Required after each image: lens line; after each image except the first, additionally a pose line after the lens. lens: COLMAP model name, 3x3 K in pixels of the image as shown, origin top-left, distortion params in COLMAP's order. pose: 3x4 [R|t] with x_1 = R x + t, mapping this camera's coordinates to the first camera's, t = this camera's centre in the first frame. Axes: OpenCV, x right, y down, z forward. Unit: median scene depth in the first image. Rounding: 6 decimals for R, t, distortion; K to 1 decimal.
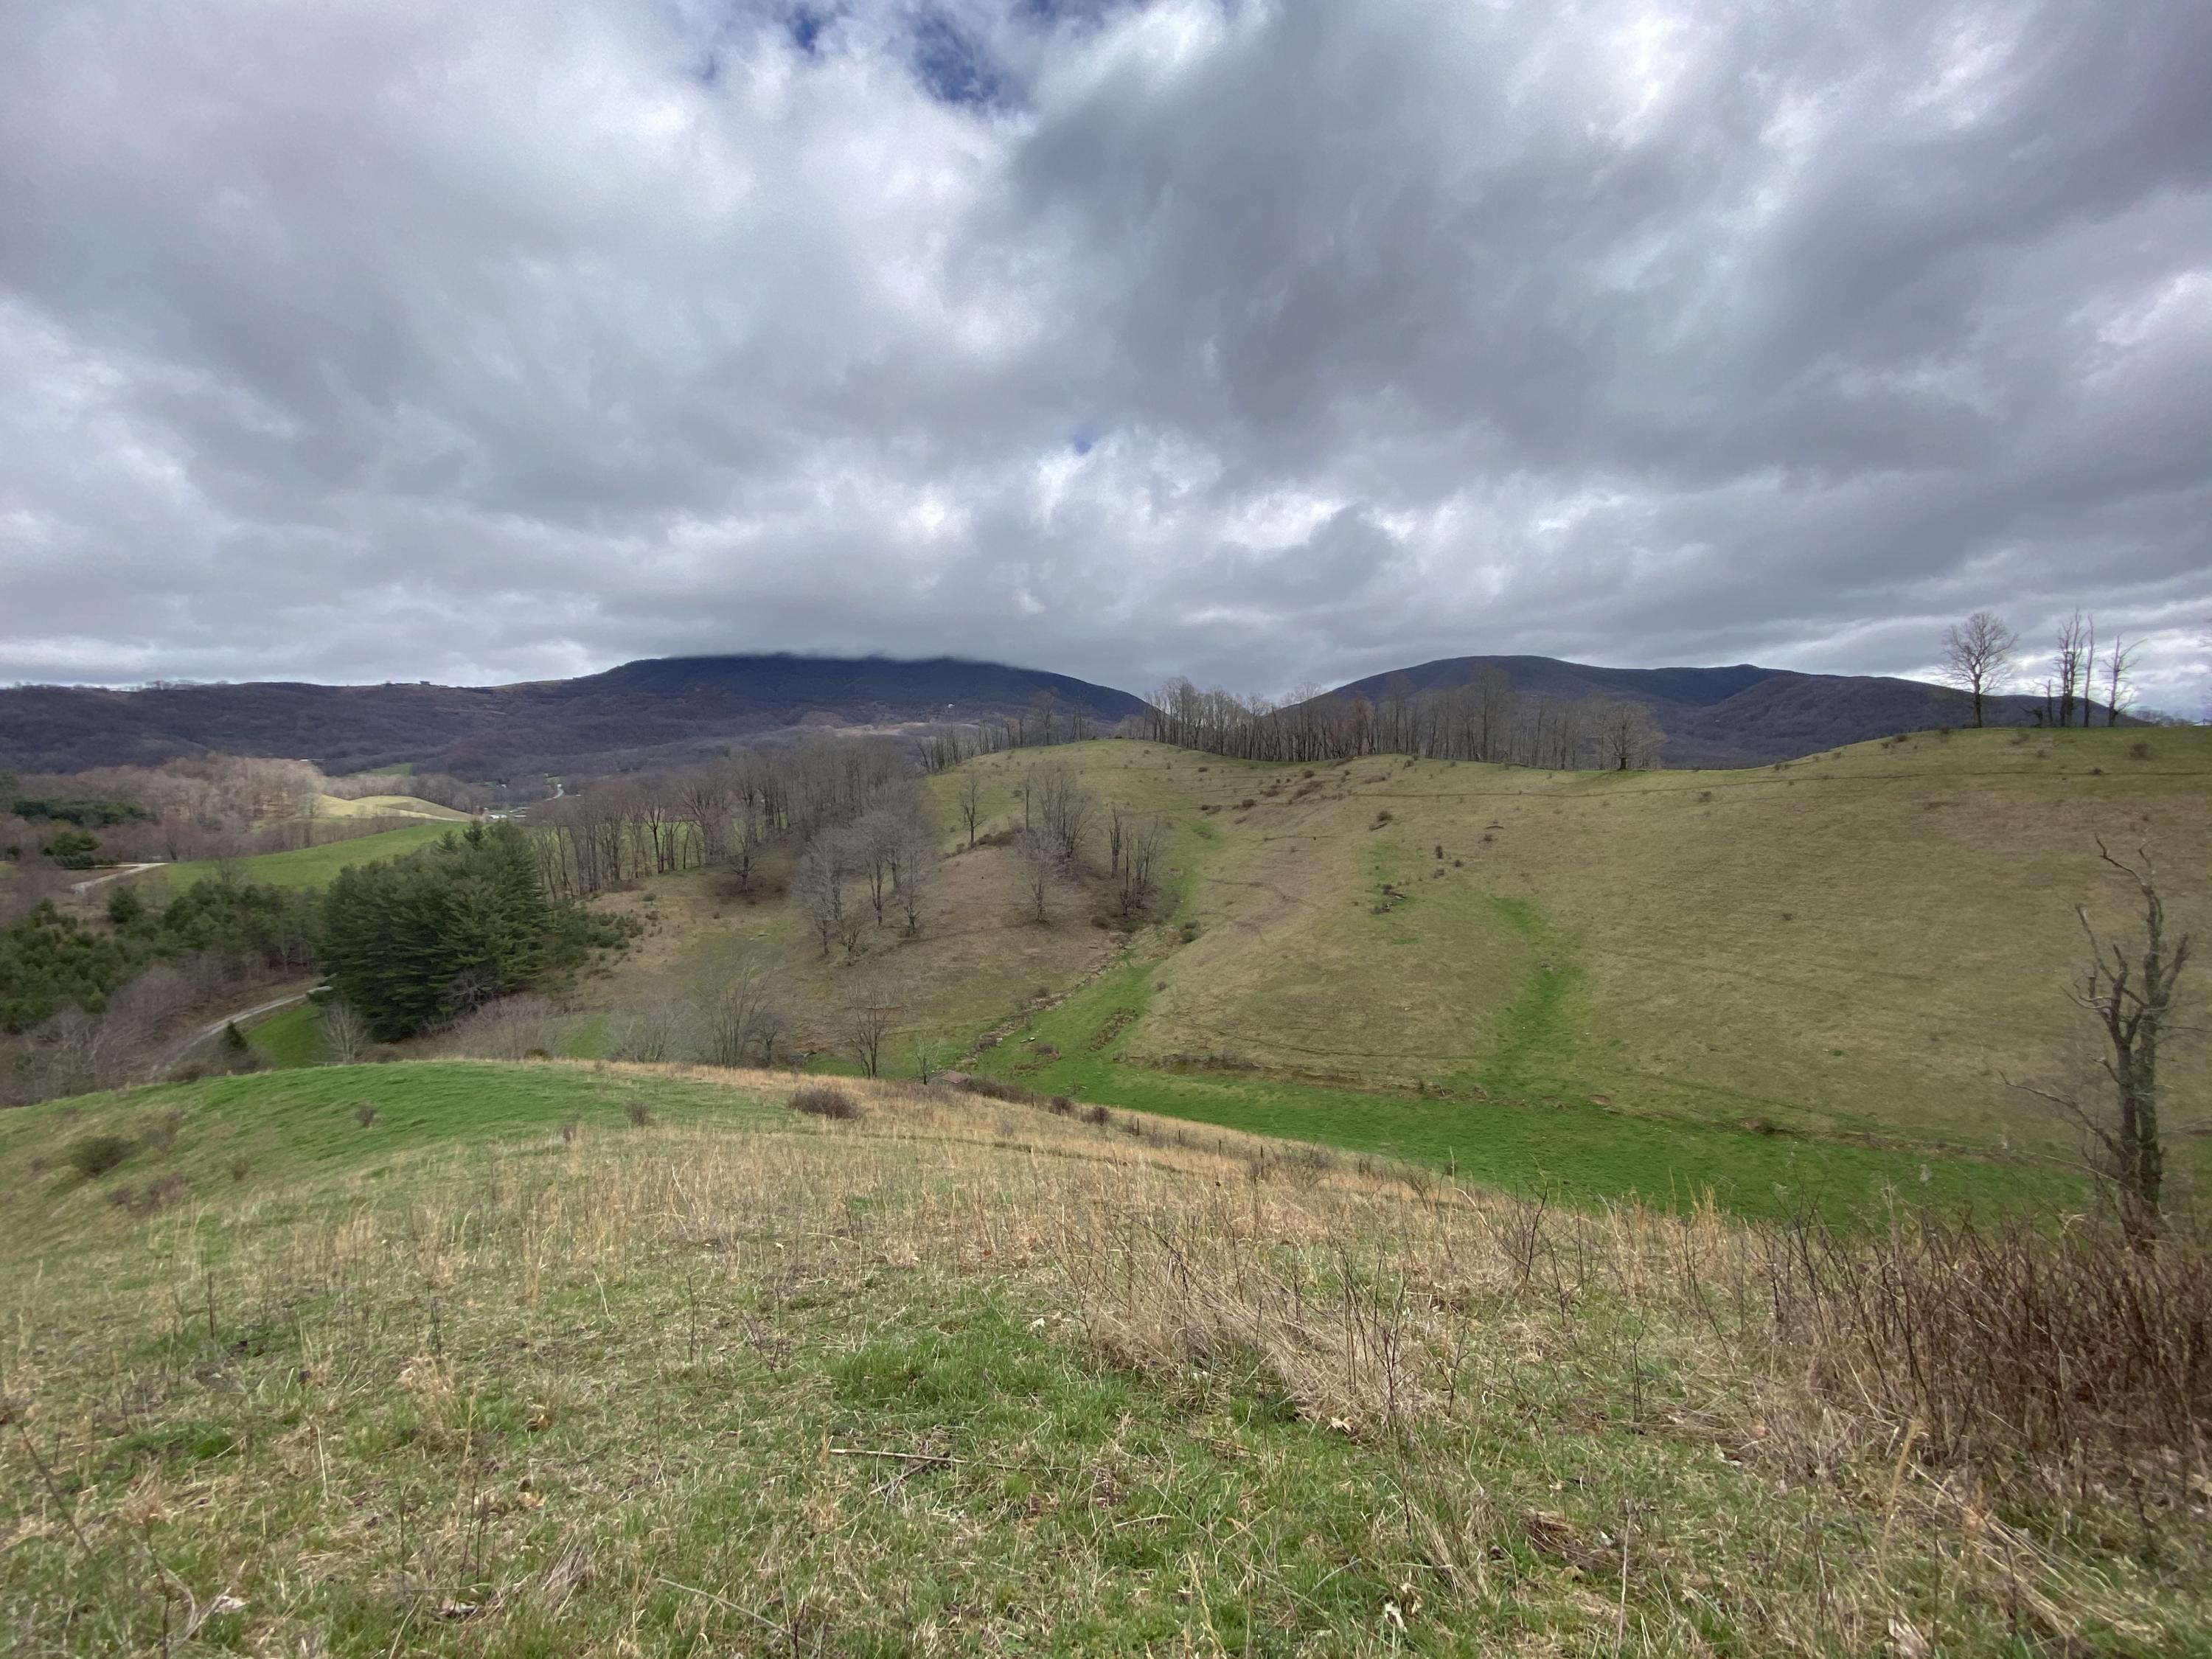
lens RADIAL K [[875.5, 0, 1120.0], [0, 875.5, 824.5], [0, 0, 1]] dist [-0.000735, -0.013002]
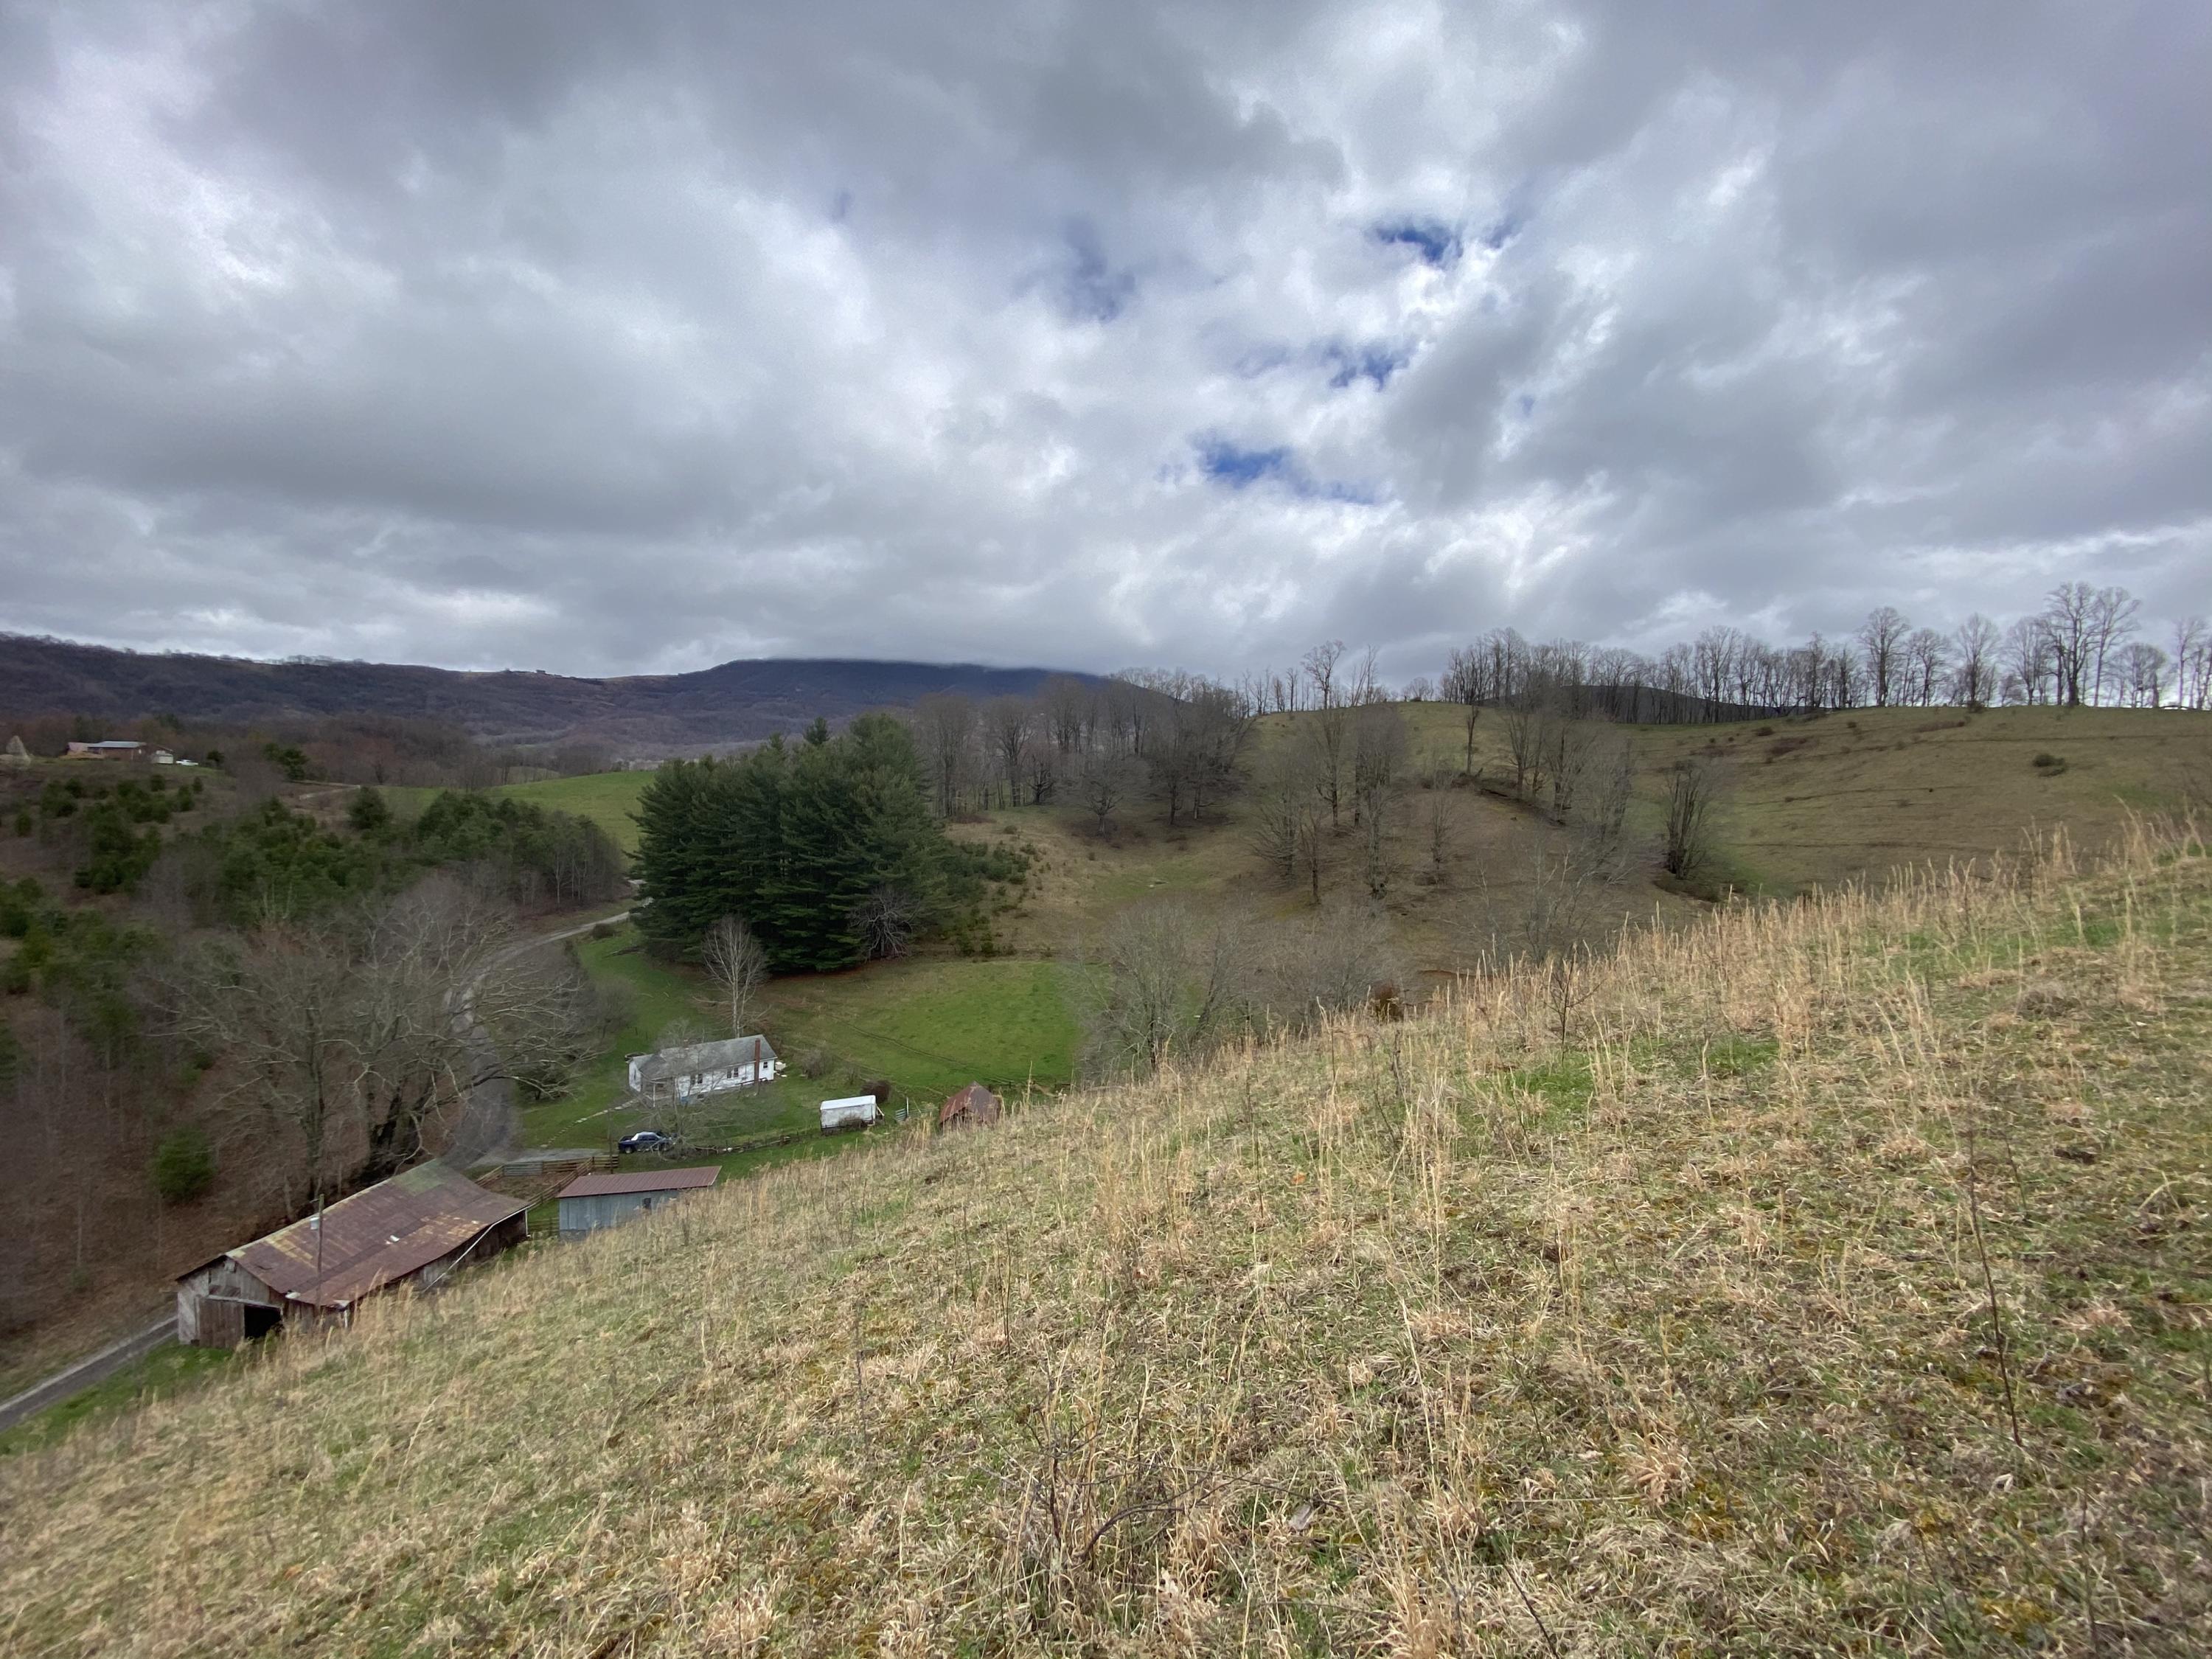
lens RADIAL K [[875.5, 0, 1120.0], [0, 875.5, 824.5], [0, 0, 1]] dist [-0.000735, -0.013002]
pose [[0.996346, 0.048197, -0.070508, -0.392700], [-0.049904, 0.998497, -0.022656, 0.094341], [0.069310, 0.026091, 0.997254, 0.217982]]
